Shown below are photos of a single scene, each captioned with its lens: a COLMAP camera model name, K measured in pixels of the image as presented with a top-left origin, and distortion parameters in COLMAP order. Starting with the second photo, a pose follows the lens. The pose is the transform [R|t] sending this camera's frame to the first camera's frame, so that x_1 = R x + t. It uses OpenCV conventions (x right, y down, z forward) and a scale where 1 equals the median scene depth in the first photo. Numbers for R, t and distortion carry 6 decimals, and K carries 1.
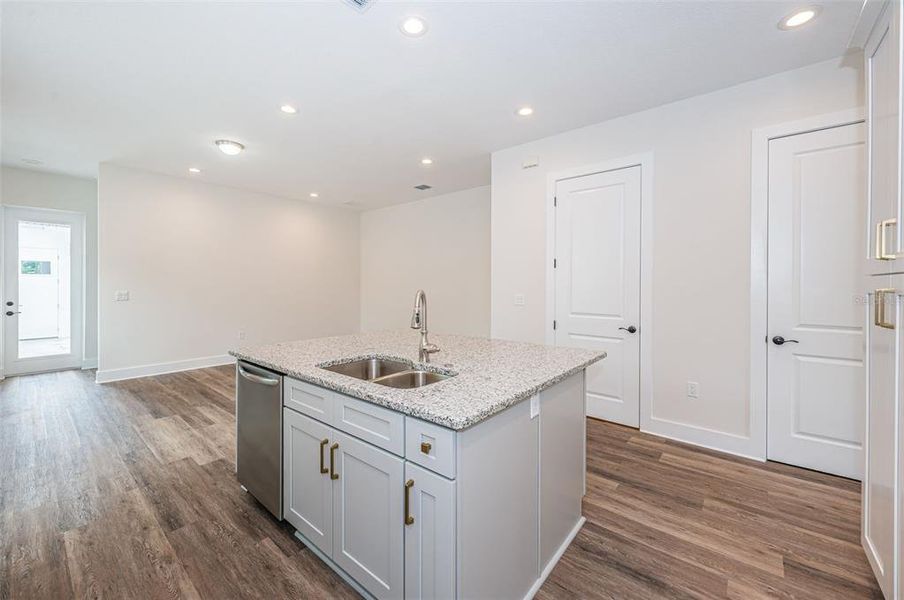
lens RADIAL K [[363.5, 0, 450.3], [0, 363.5, 289.0], [0, 0, 1]] dist [-0.001379, -0.000221]
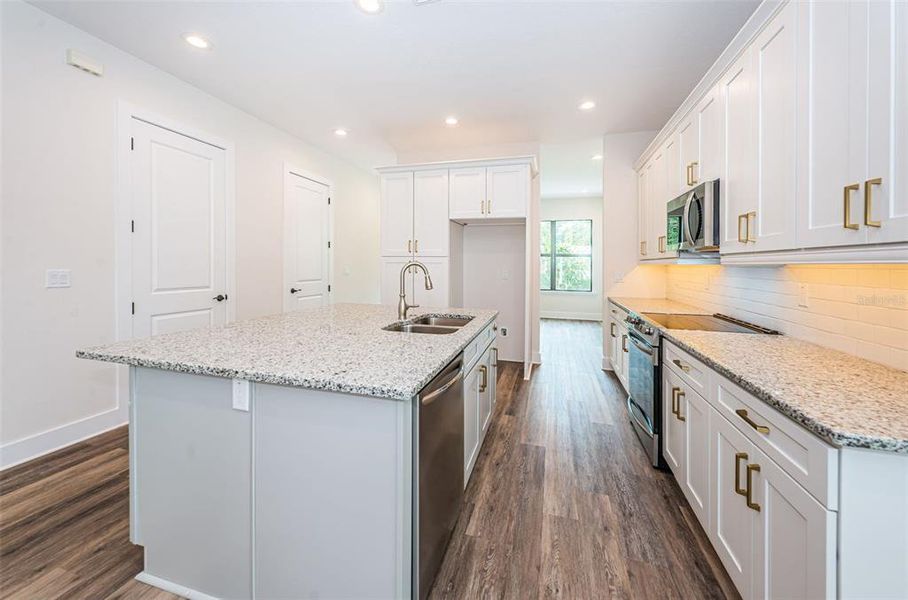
lens RADIAL K [[345.3, 0, 451.4], [0, 345.3, 263.7], [0, 0, 1]] dist [0.000248, 0.000045]
pose [[-0.402669, -0.007495, 0.915315, -1.359447], [0.001879, 0.999958, 0.009015, 0.000521], [-0.915344, 0.005350, -0.402638, 1.471006]]
